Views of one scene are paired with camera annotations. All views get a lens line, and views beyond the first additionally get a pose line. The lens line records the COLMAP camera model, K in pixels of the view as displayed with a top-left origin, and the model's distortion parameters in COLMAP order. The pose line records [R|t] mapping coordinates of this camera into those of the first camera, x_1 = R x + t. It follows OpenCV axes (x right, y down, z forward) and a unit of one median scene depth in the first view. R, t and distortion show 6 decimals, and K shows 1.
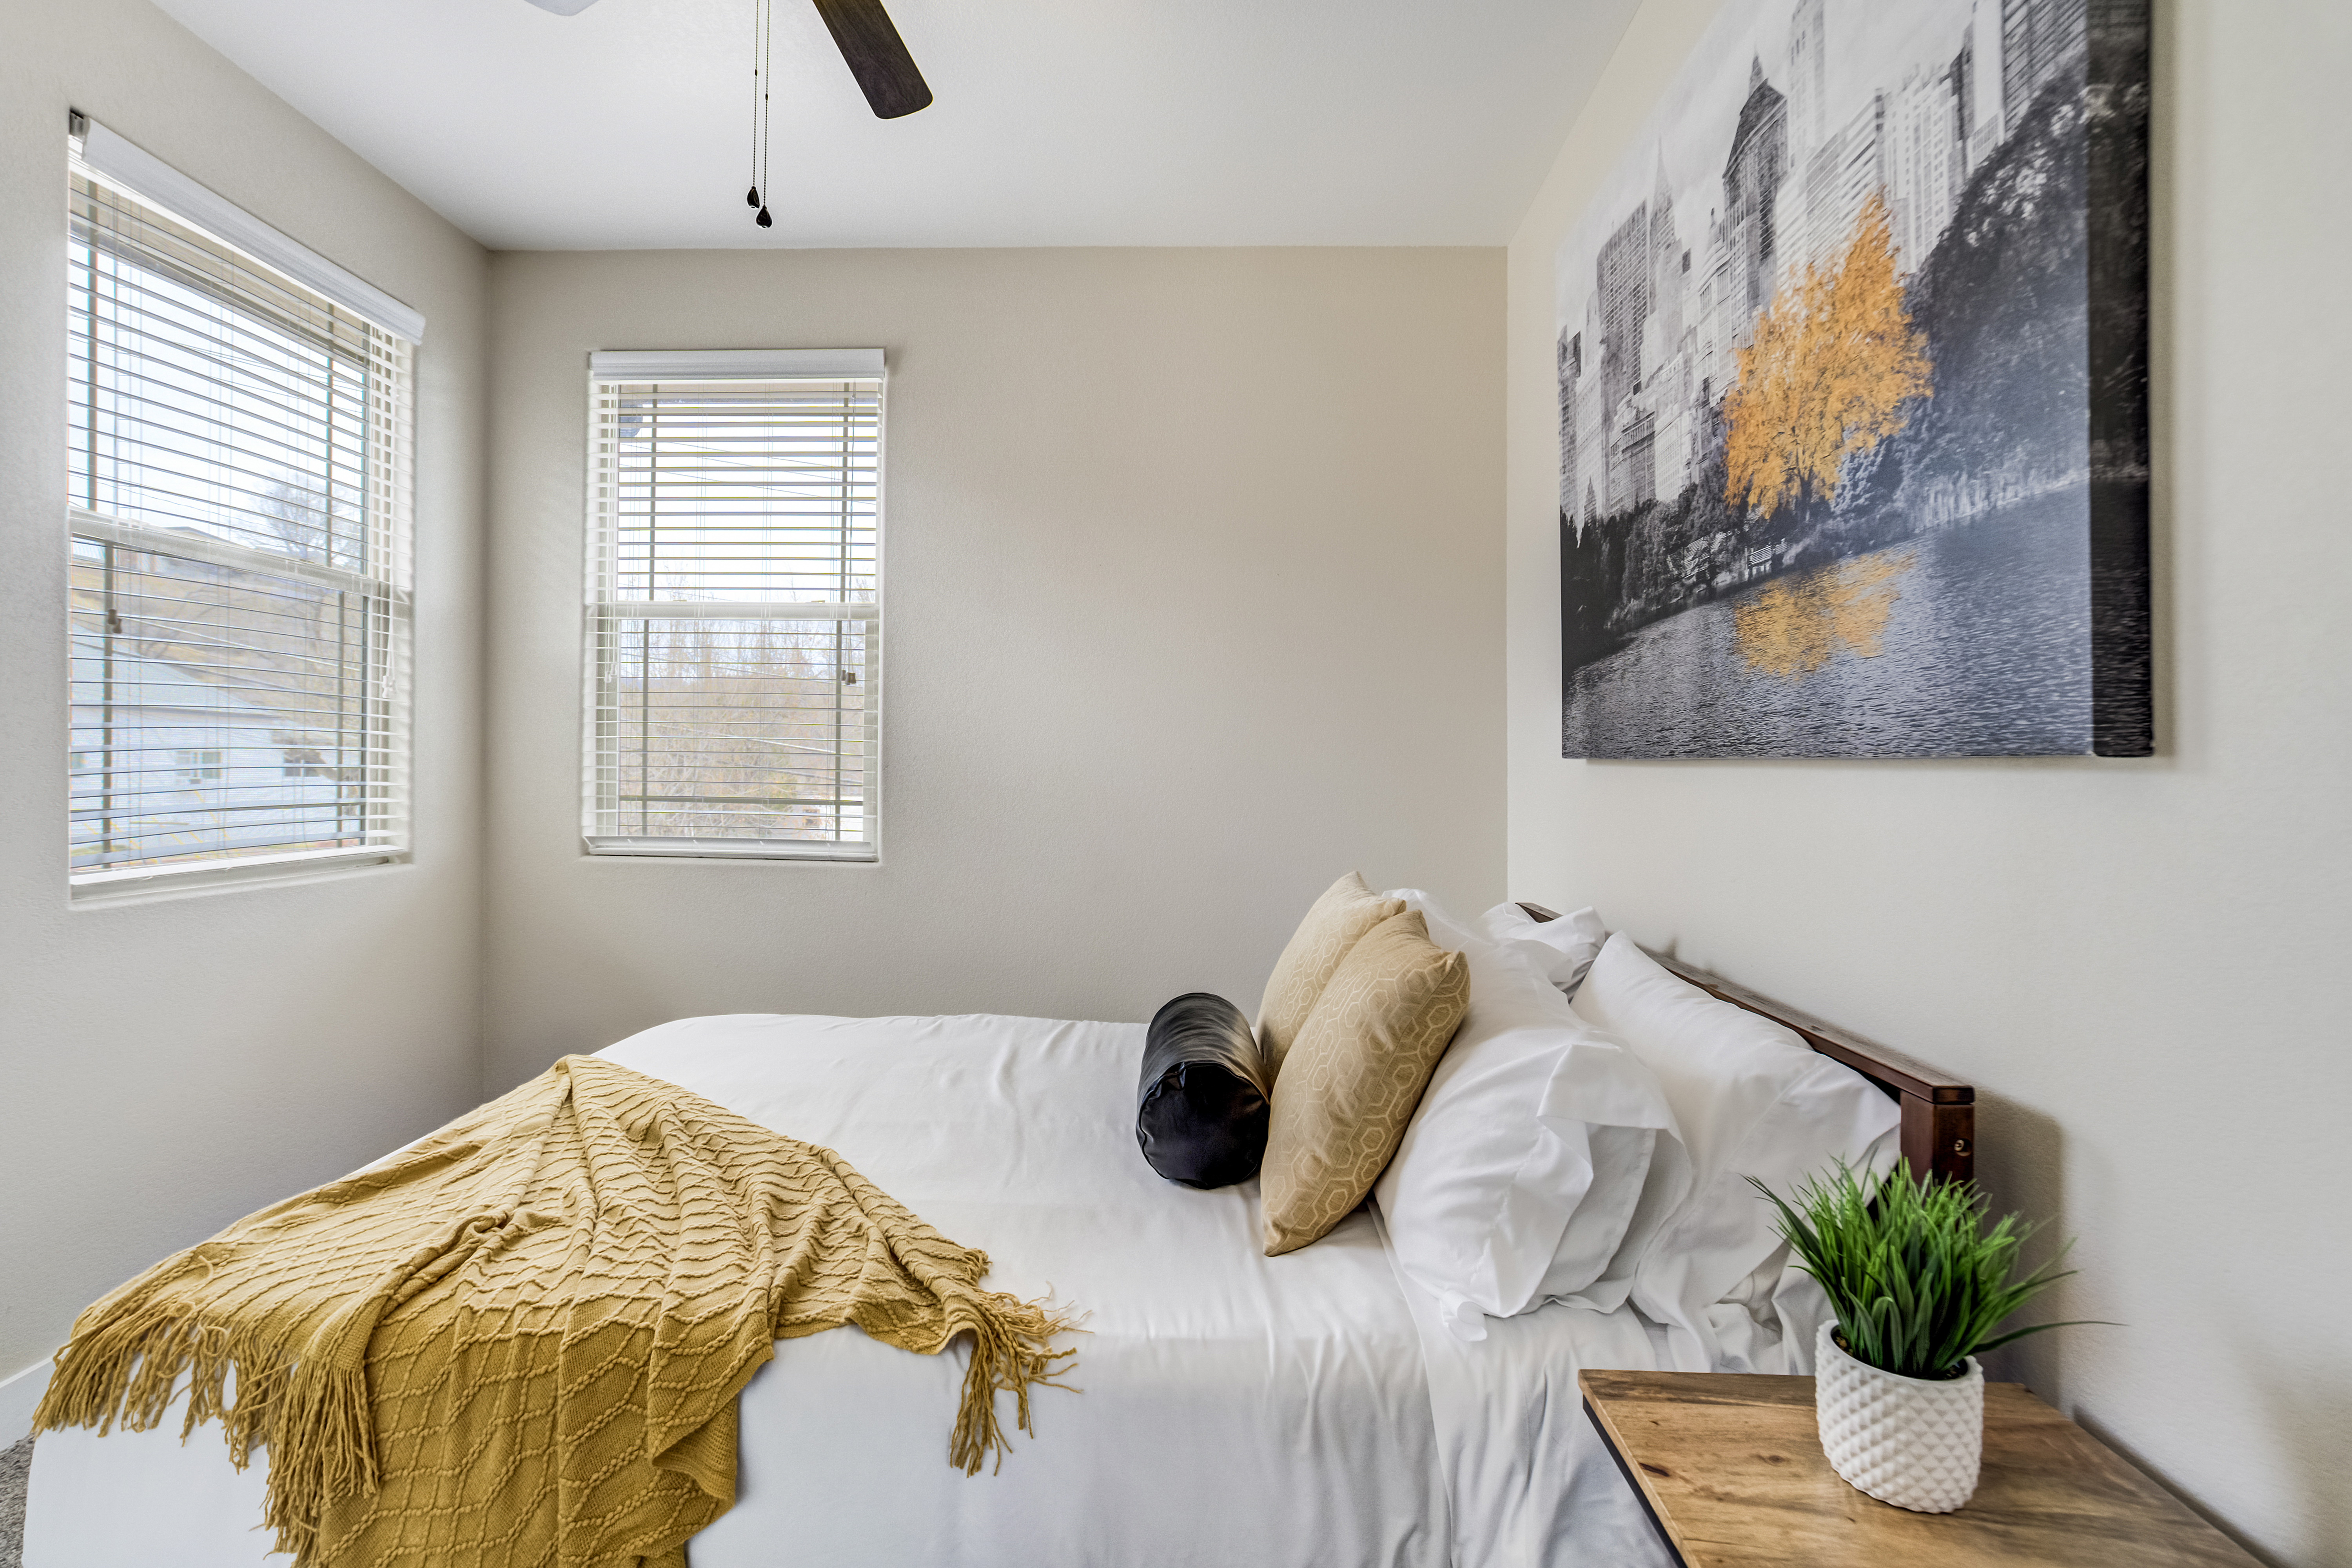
lens RADIAL K [[1115.6, 0, 1176.9], [0, 1115.6, 783.3], [0, 0, 1]] dist [-0.021048, 0.000869]
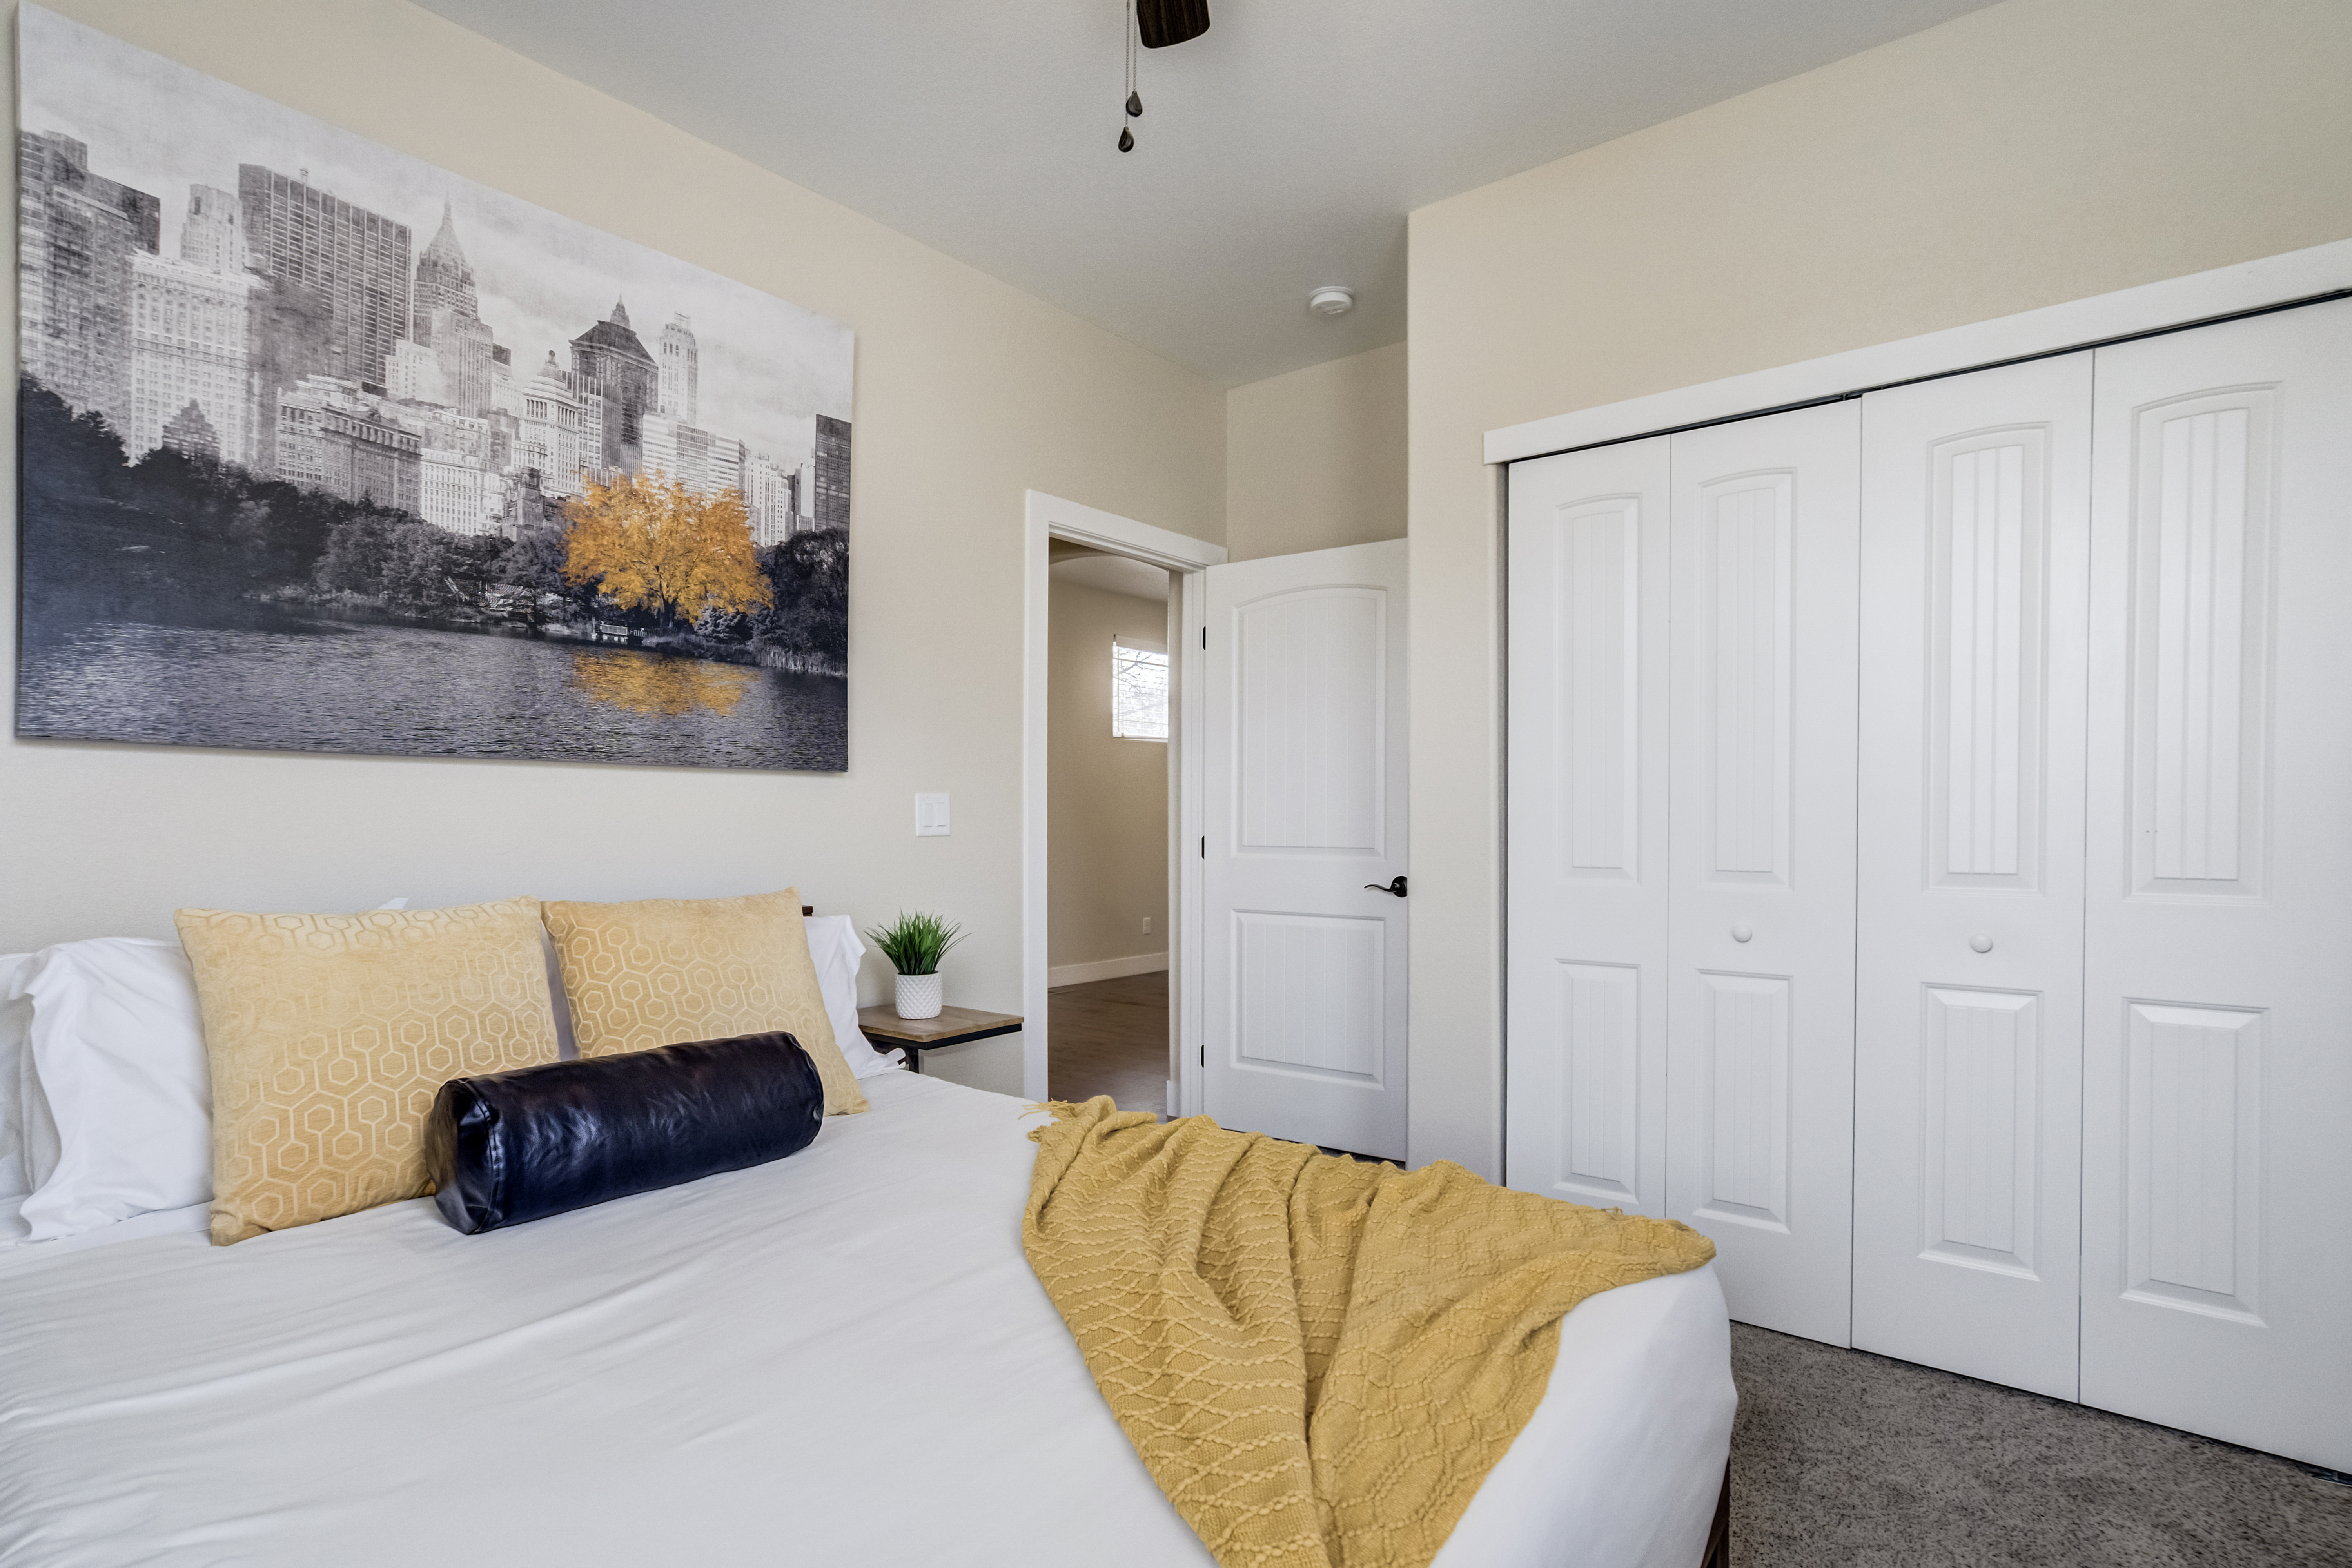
lens RADIAL K [[1115.6, 0, 1183.2], [0, 1115.6, 798.1], [0, 0, 1]] dist [-0.021048, 0.000869]
pose [[-0.817428, -0.000232, 0.576031, -1.258455], [0.002539, 0.999989, 0.004006, 0.028688], [-0.576025, 0.004737, -0.817418, 2.275133]]
